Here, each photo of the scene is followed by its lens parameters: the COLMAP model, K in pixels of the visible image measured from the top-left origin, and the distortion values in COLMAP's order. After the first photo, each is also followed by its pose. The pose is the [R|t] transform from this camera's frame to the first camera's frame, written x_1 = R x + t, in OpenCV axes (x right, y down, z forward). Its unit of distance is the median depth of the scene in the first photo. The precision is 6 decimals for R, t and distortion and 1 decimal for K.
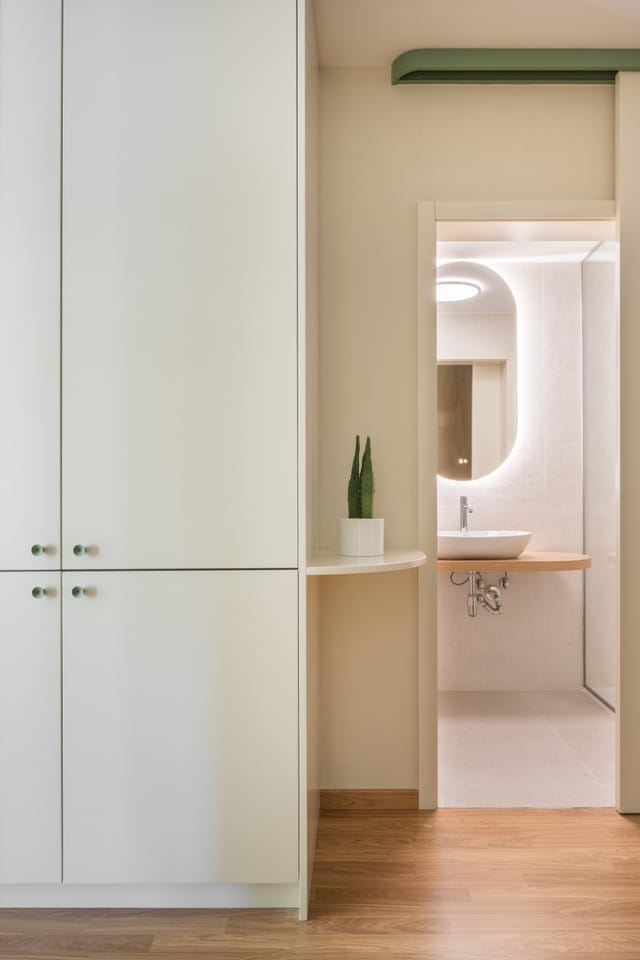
lens RADIAL K [[621.5, 0, 352.3], [0, 621.5, 500.2], [0, 0, 1]] dist [0.009317, 0.000819]
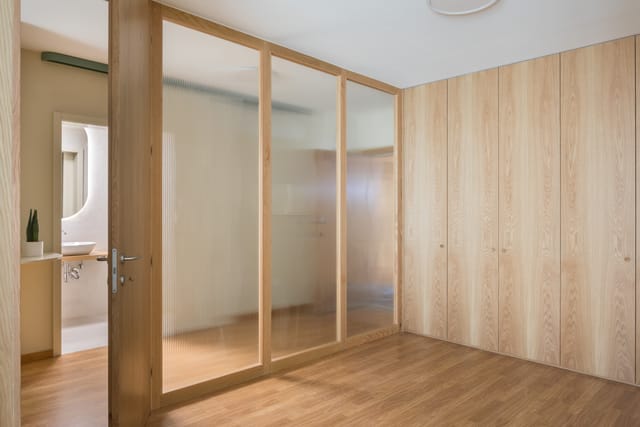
lens RADIAL K [[446.7, 0, 320.0], [0, 446.7, 213.5], [0, 0, 1]] dist [-0.000042, -0.000739]
pose [[0.702393, 0.001629, 0.711788, -0.469477], [-0.006220, 0.999973, 0.003850, -0.102154], [-0.711762, -0.007132, 0.702384, -1.145517]]
